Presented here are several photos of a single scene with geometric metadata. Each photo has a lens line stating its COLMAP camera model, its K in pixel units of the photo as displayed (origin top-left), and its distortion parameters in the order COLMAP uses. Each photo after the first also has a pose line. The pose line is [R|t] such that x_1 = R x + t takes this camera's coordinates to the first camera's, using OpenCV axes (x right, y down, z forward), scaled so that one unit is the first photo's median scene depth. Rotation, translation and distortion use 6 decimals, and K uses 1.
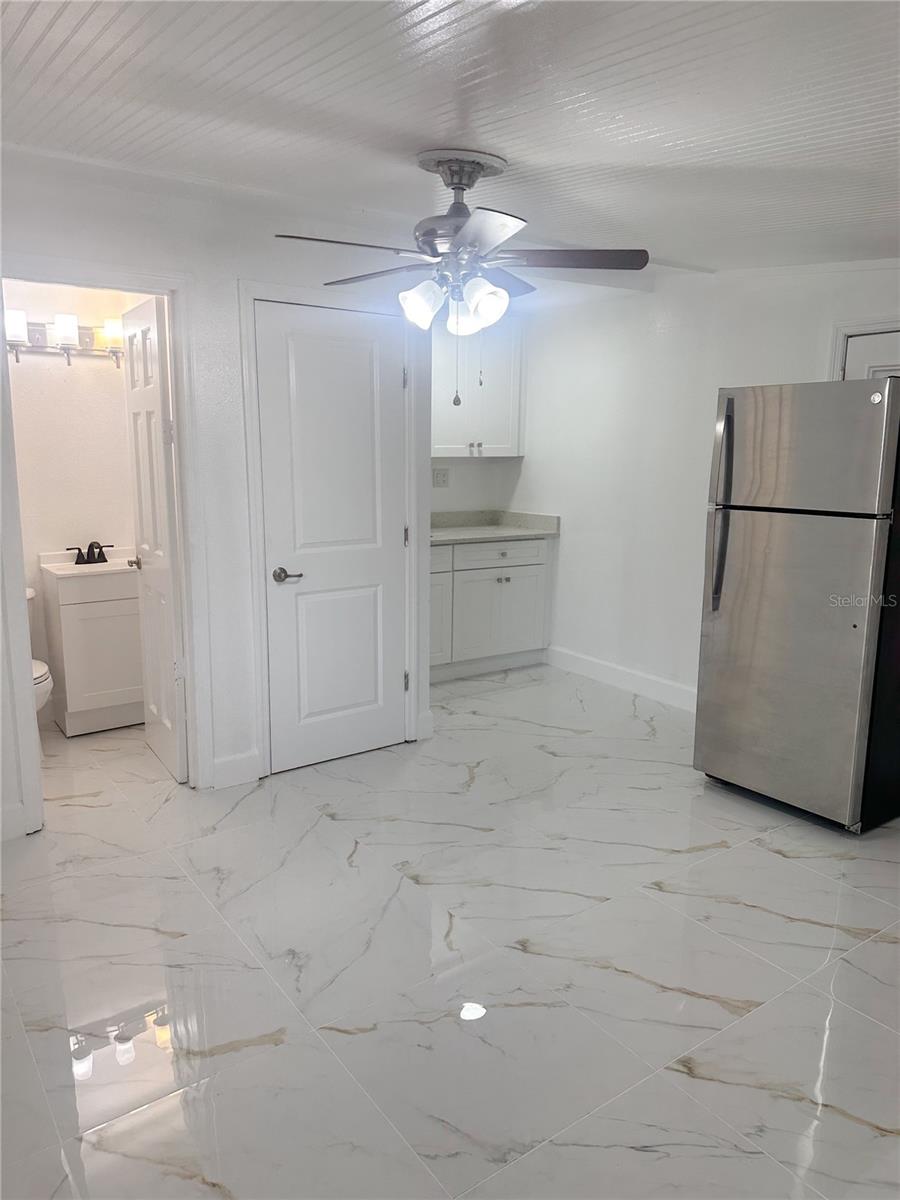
lens RADIAL K [[834.0, 0, 450.9], [0, 834.0, 594.4], [0, 0, 1]] dist [0.097103, -0.123643]
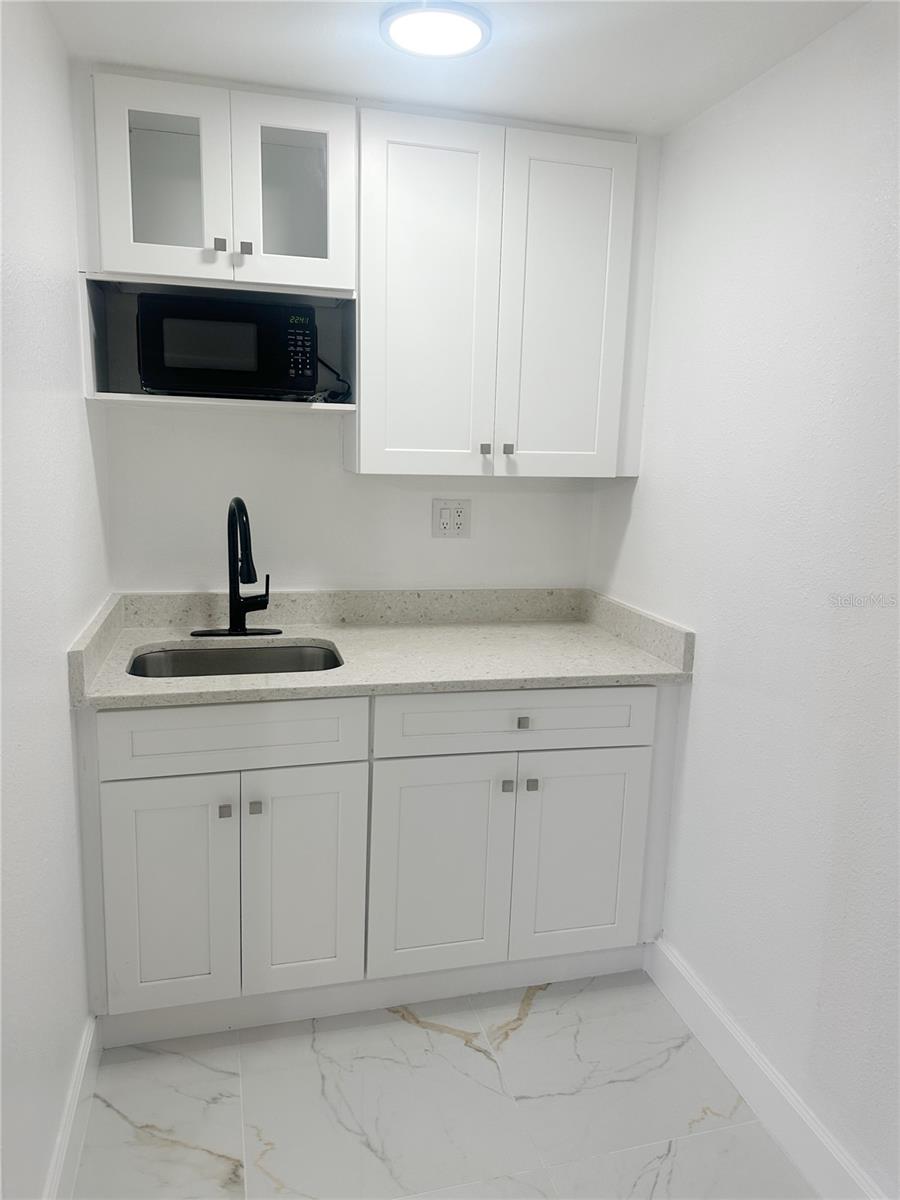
lens RADIAL K [[834.0, 0, 450.9], [0, 834.0, 594.4], [0, 0, 1]] dist [0.097103, -0.123643]
pose [[0.933954, 0.077392, -0.348912, 0.161915], [-0.078587, 0.996849, 0.010751, -0.108063], [0.348645, 0.017380, 0.937094, 0.597602]]
